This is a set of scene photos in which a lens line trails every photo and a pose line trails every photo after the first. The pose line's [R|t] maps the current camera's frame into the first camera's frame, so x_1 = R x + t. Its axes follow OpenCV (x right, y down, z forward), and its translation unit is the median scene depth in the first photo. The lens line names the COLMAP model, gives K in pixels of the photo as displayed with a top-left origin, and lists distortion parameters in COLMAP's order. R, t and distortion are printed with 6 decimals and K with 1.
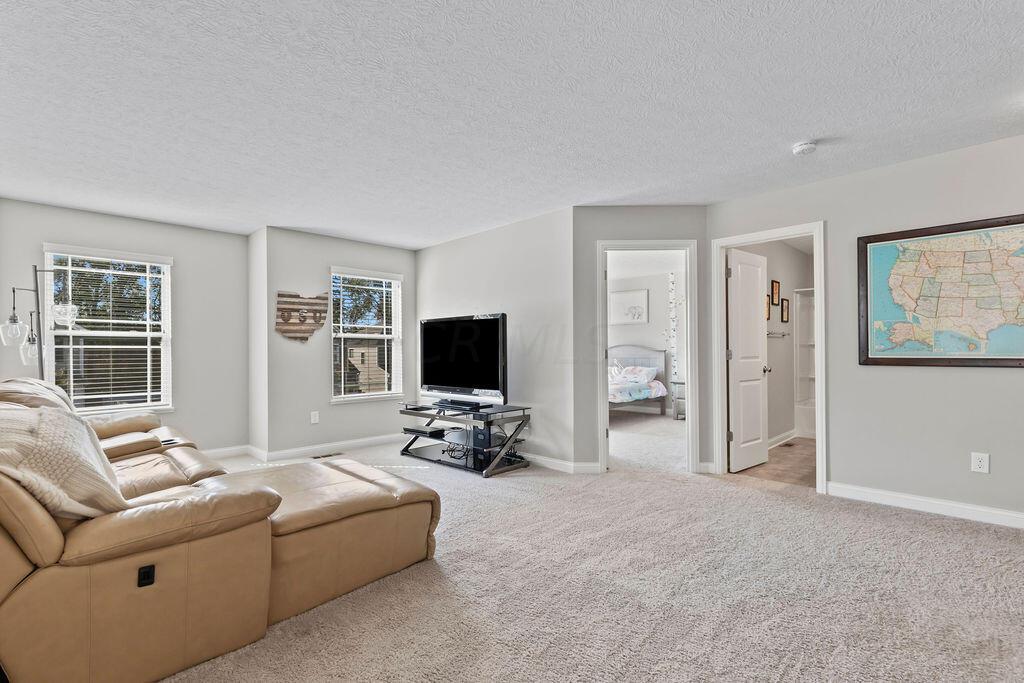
lens RADIAL K [[474.0, 0, 512.0], [0, 474.0, 348.7], [0, 0, 1]] dist [0.011471, -0.001640]
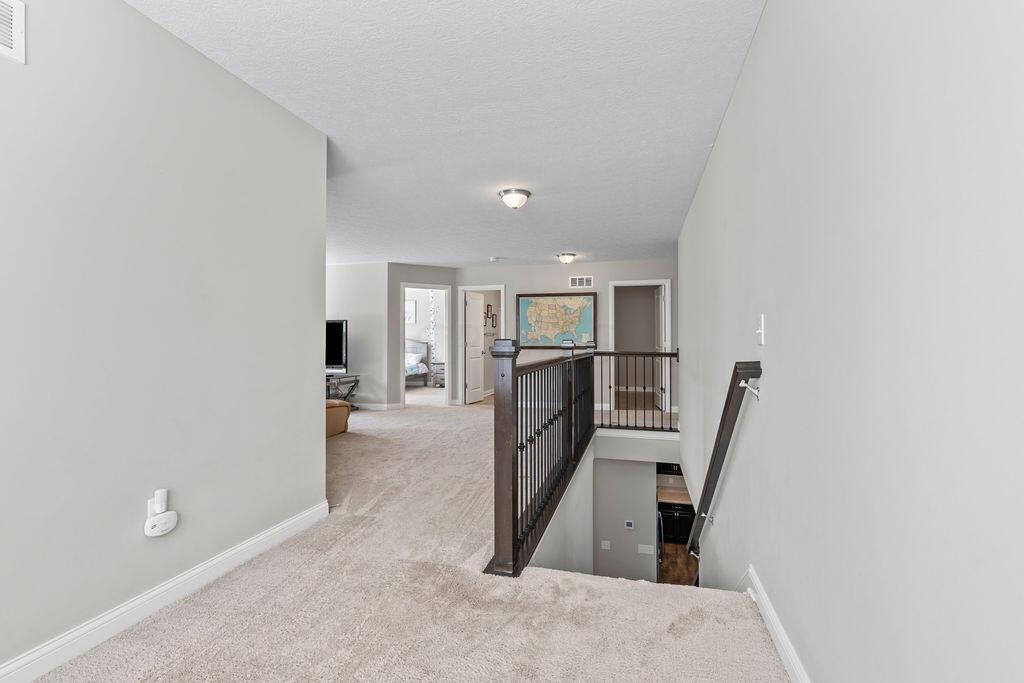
lens RADIAL K [[474.0, 0, 517.3], [0, 474.0, 339.4], [0, 0, 1]] dist [0.011471, -0.001640]
pose [[0.860764, 0.007621, 0.508947, -0.344726], [-0.005762, 0.999970, -0.005228, -0.000504], [-0.508971, 0.001567, 0.860782, -0.766699]]
